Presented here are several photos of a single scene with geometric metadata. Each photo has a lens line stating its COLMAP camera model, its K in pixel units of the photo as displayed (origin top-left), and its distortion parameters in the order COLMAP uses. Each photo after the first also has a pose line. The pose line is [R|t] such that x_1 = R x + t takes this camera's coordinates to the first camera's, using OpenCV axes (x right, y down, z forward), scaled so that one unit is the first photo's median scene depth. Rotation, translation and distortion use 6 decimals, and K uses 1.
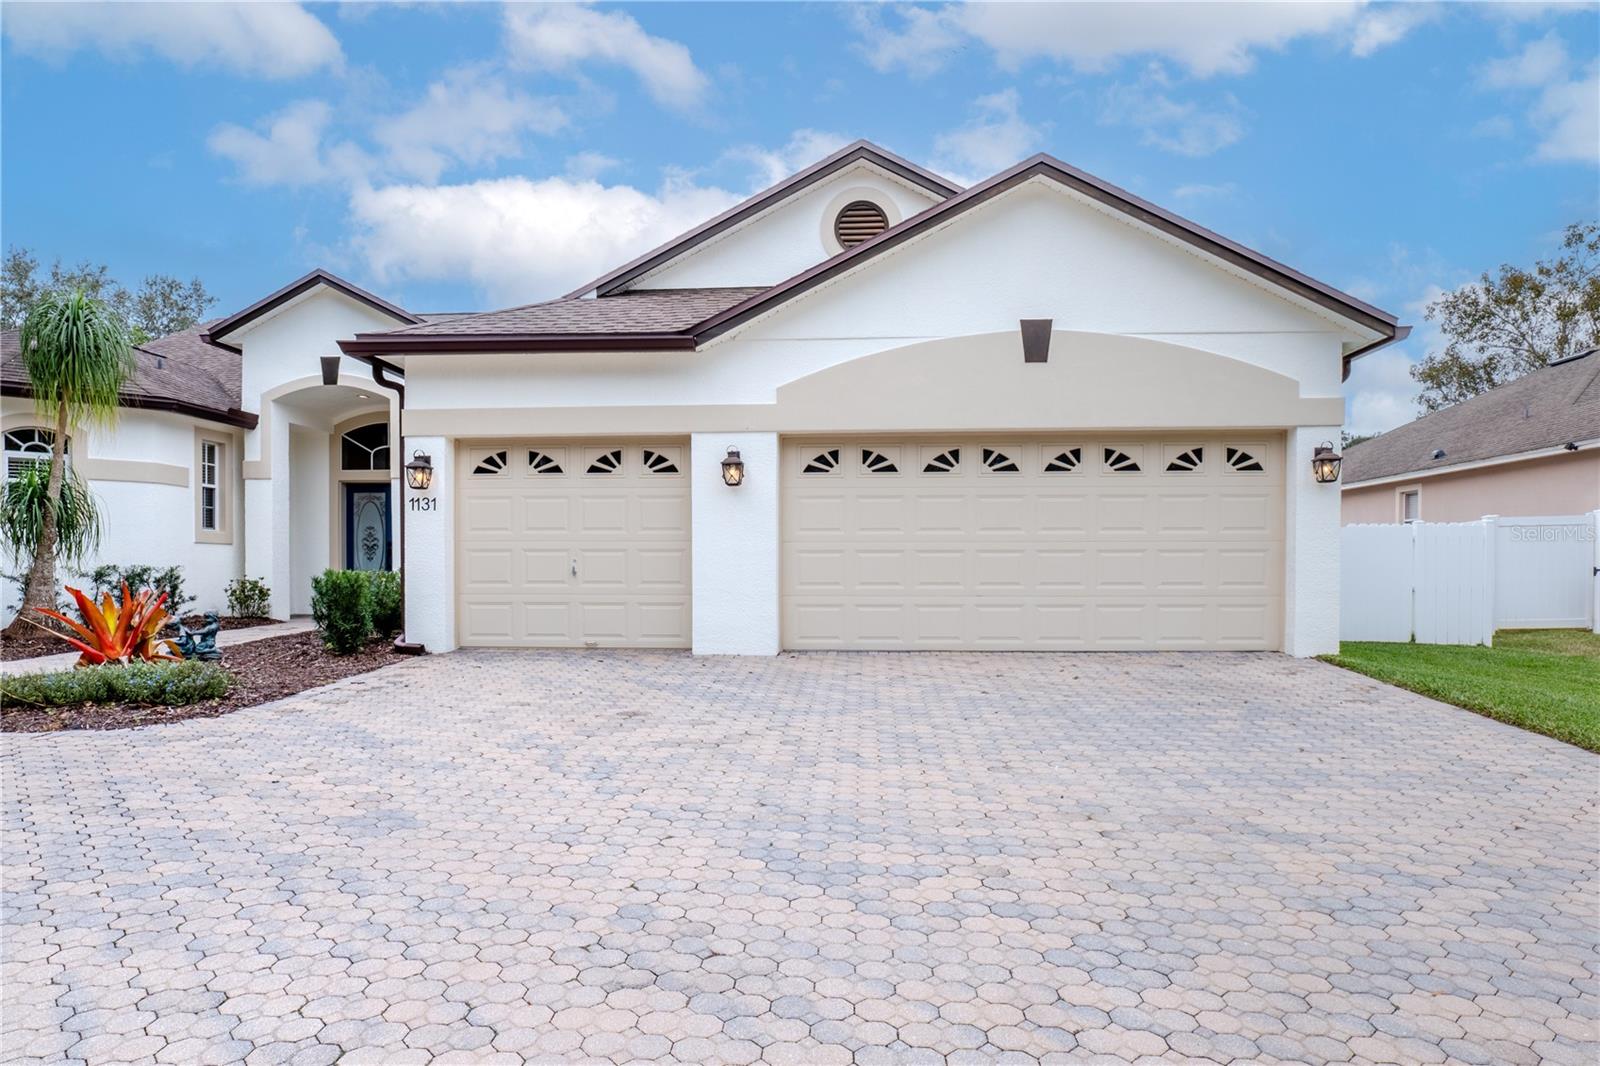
lens RADIAL K [[932.7, 0, 811.4], [0, 932.7, 587.1], [0, 0, 1]] dist [-0.021568, 0.010148]
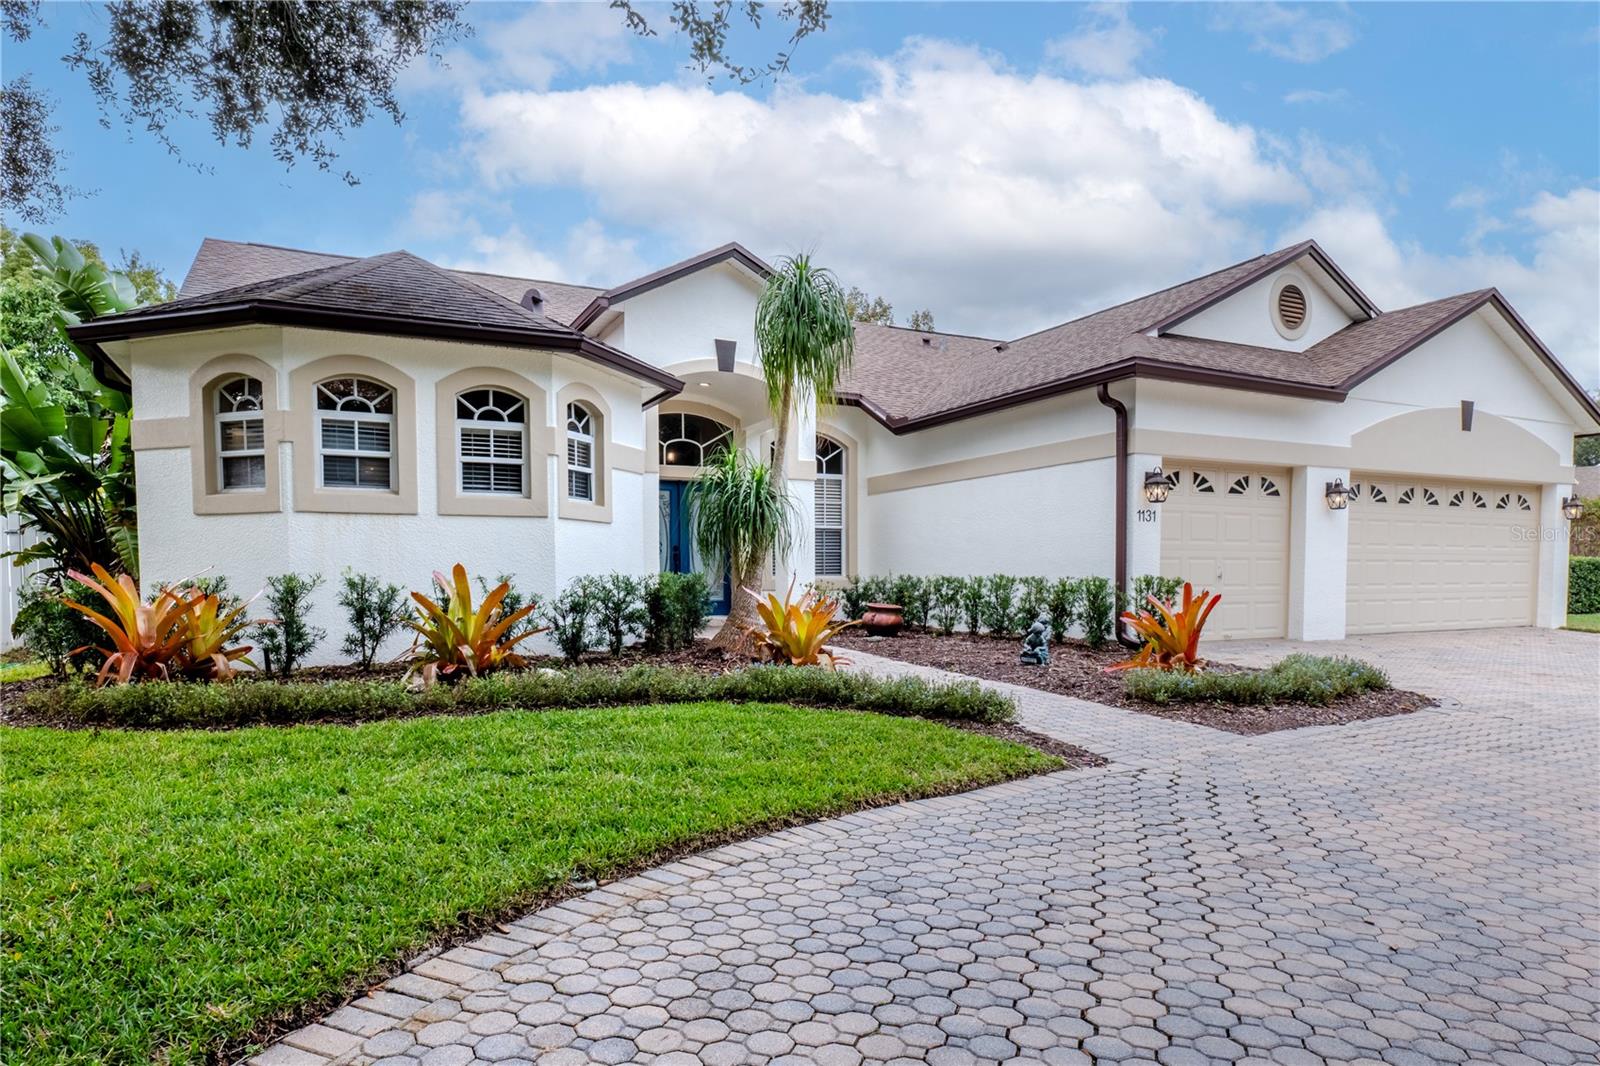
lens RADIAL K [[966.5, 0, 830.8], [0, 966.5, 640.9], [0, 0, 1]] dist [-0.013553, 0.011173]
pose [[0.861459, -0.036308, 0.506527, -1.324867], [0.014553, 0.998796, 0.046845, 0.001151], [-0.507618, -0.032984, 0.860951, 0.190038]]
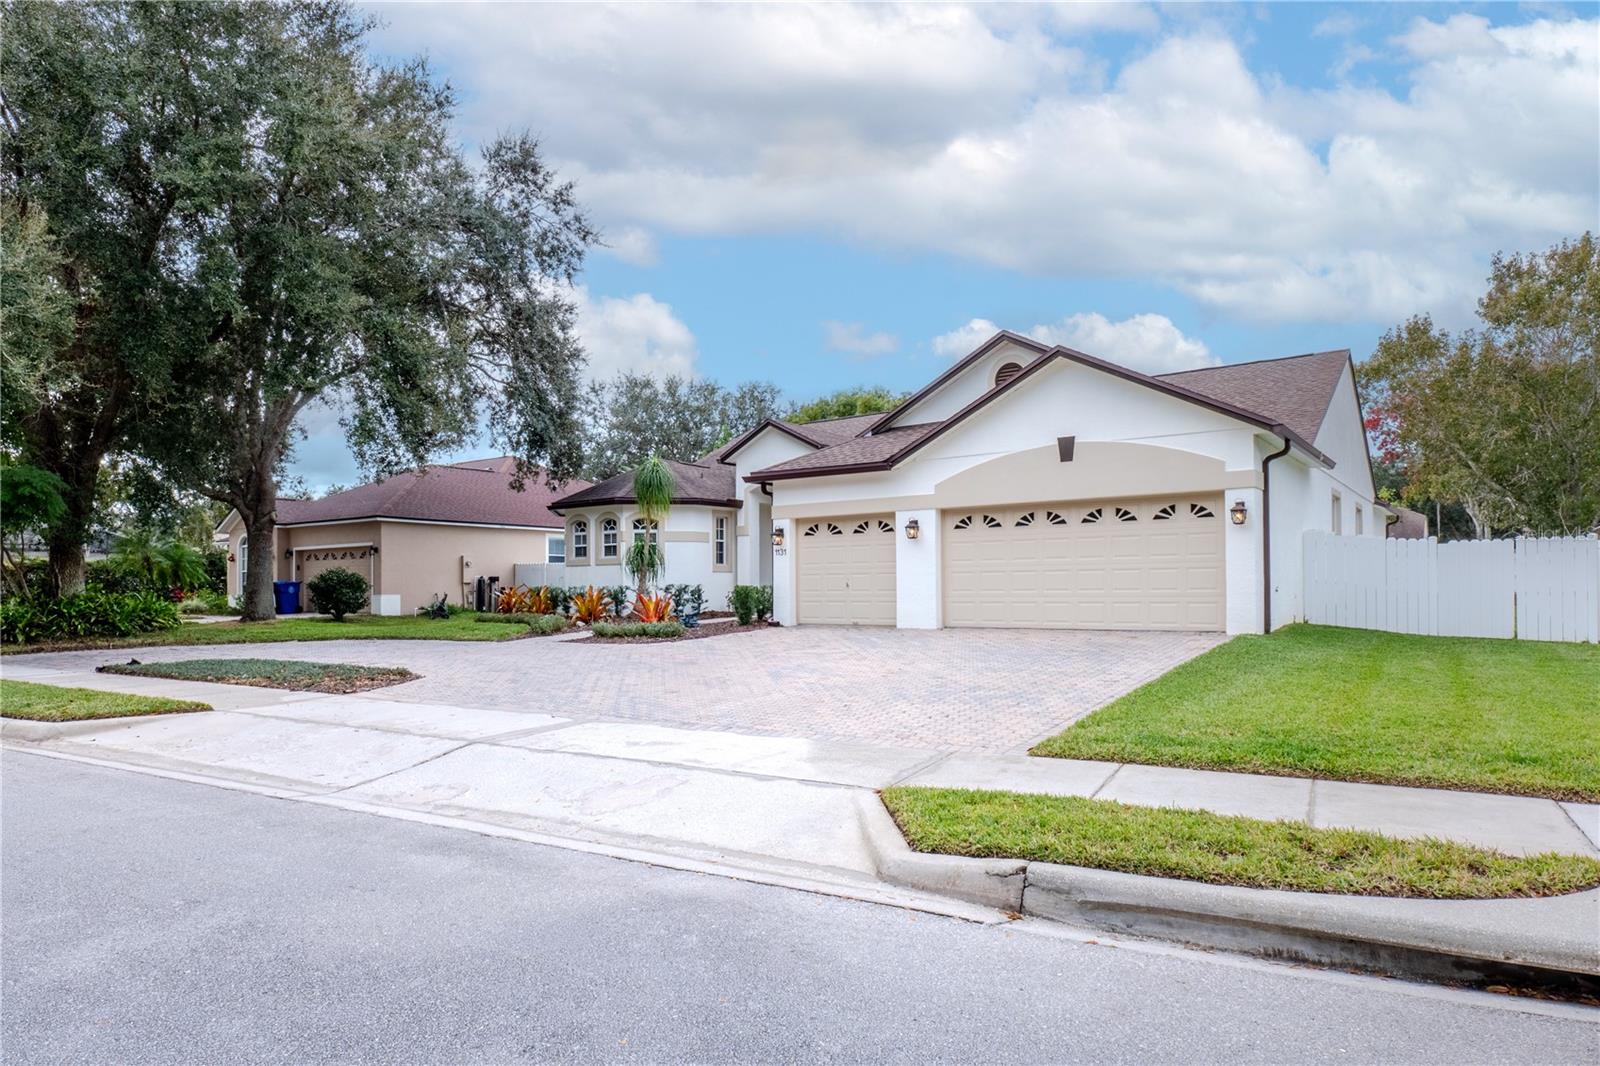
lens RADIAL K [[956.0, 0, 842.7], [0, 956.0, 574.1], [0, 0, 1]] dist [-0.023164, 0.001242]
pose [[0.852115, -0.014759, -0.523146, 0.776637], [-0.002683, 0.999466, -0.032567, 0.025683], [0.523347, 0.029155, 0.851621, -0.691537]]
